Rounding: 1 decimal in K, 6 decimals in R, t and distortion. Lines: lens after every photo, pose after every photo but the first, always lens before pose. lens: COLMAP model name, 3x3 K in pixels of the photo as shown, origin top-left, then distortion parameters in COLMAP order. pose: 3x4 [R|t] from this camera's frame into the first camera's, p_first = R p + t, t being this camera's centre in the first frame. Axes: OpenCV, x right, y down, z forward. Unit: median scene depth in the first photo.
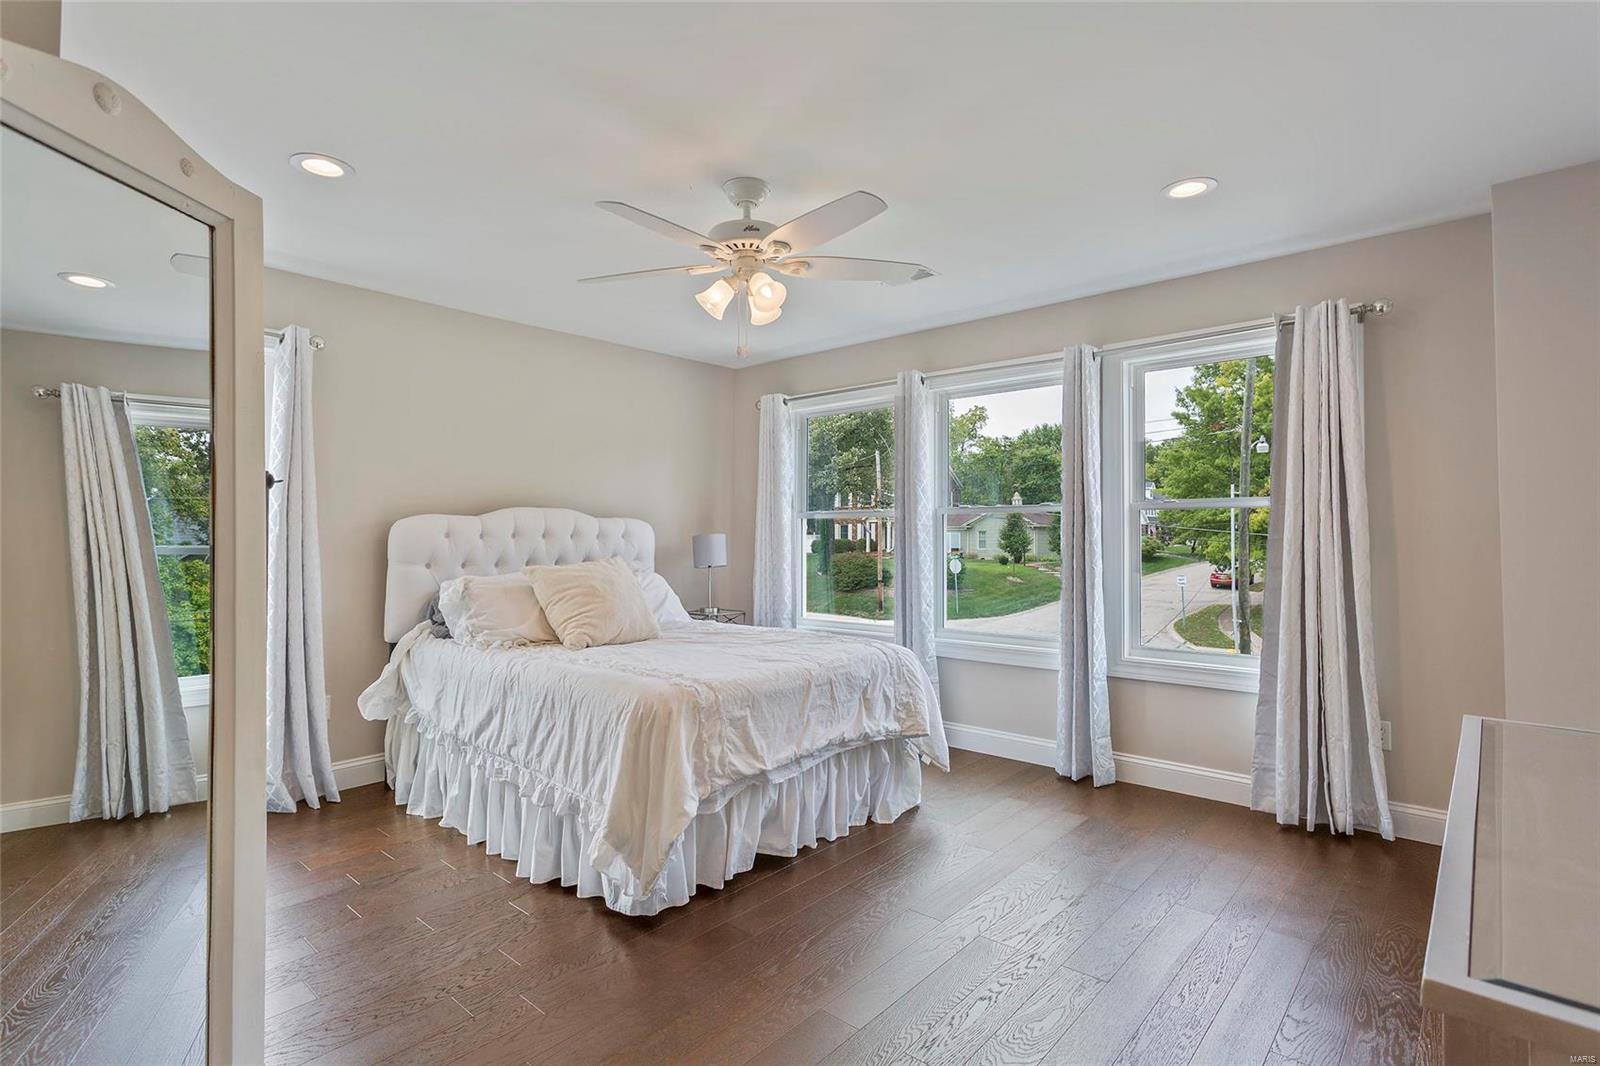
lens RADIAL K [[766.7, 0, 788.8], [0, 766.7, 533.9], [0, 0, 1]] dist [0.001113, -0.000038]
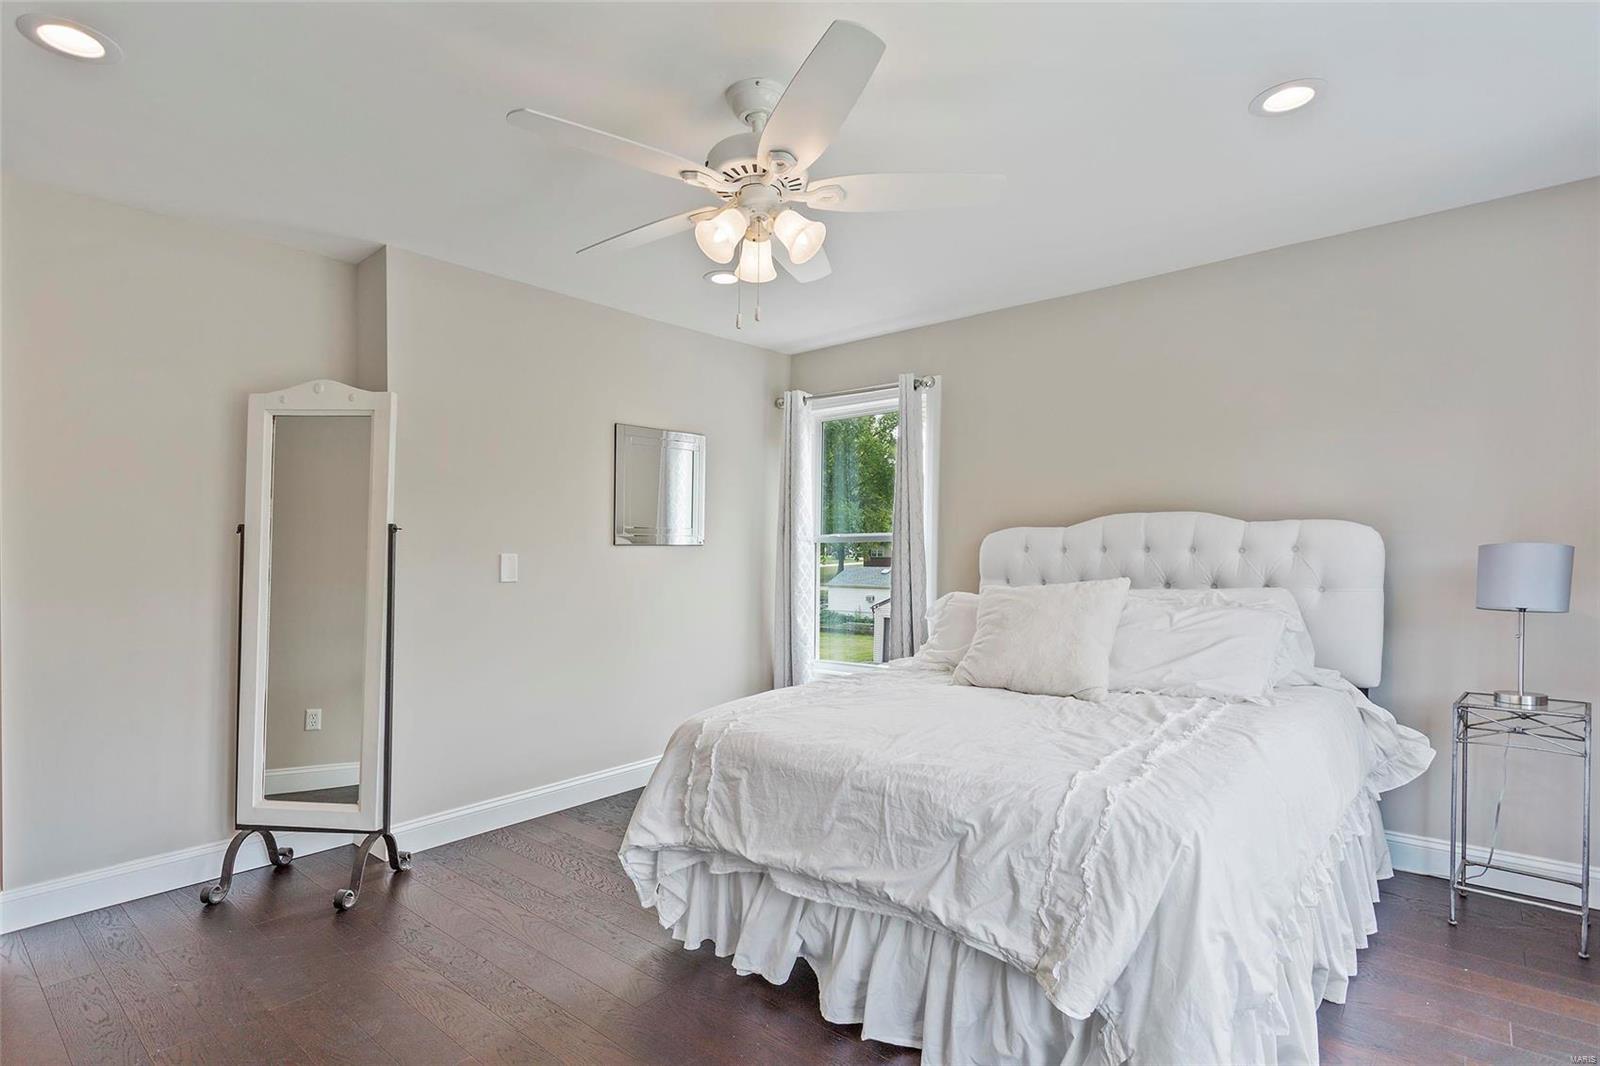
lens RADIAL K [[766.7, 0, 788.8], [0, 766.7, 533.9], [0, 0, 1]] dist [0.001113, -0.000038]
pose [[0.041600, -0.005584, -0.999119, 0.686518], [0.013573, 0.999895, -0.005023, -0.022106], [0.999042, -0.013352, 0.041671, 0.894975]]
